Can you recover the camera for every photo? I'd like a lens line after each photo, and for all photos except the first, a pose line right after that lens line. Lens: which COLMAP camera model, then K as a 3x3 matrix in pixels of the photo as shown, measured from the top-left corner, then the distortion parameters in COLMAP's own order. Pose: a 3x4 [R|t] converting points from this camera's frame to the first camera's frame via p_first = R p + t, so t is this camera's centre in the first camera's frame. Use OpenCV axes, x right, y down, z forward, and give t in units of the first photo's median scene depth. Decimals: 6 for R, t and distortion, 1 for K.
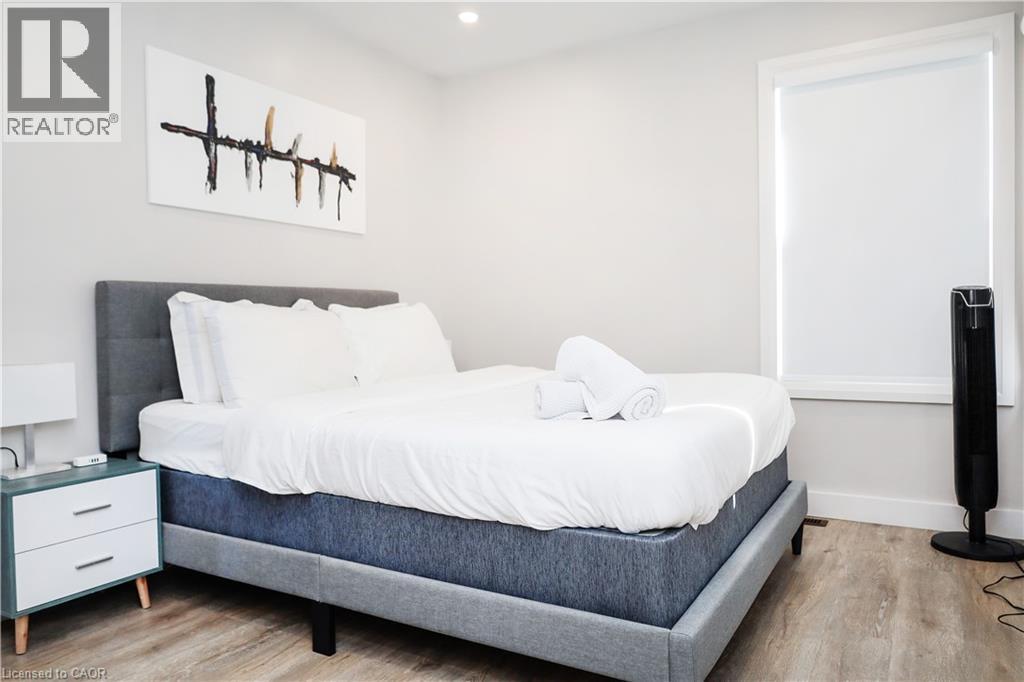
lens RADIAL K [[683.6, 0, 512.0], [0, 683.6, 341.0], [0, 0, 1]] dist [-0.073359, 0.050748]
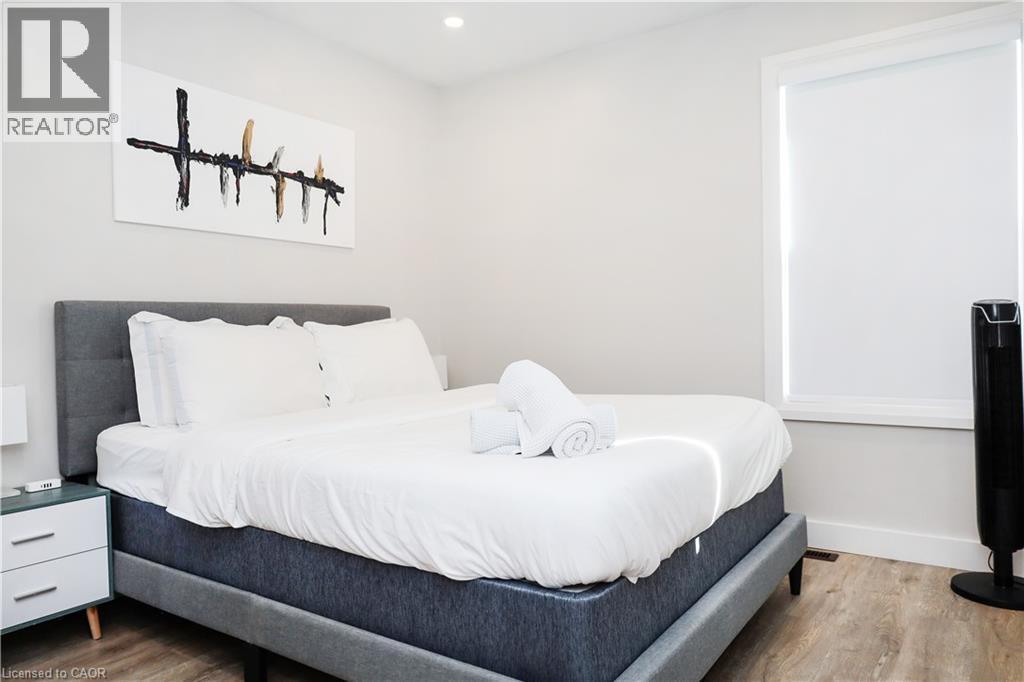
lens RADIAL K [[683.6, 0, 512.0], [0, 683.6, 341.0], [0, 0, 1]] dist [-0.073359, 0.050748]
pose [[0.997682, -0.003572, -0.067957, 0.119373], [0.002712, 0.999915, -0.012734, -0.017749], [0.067996, 0.012520, 0.997607, 0.073380]]
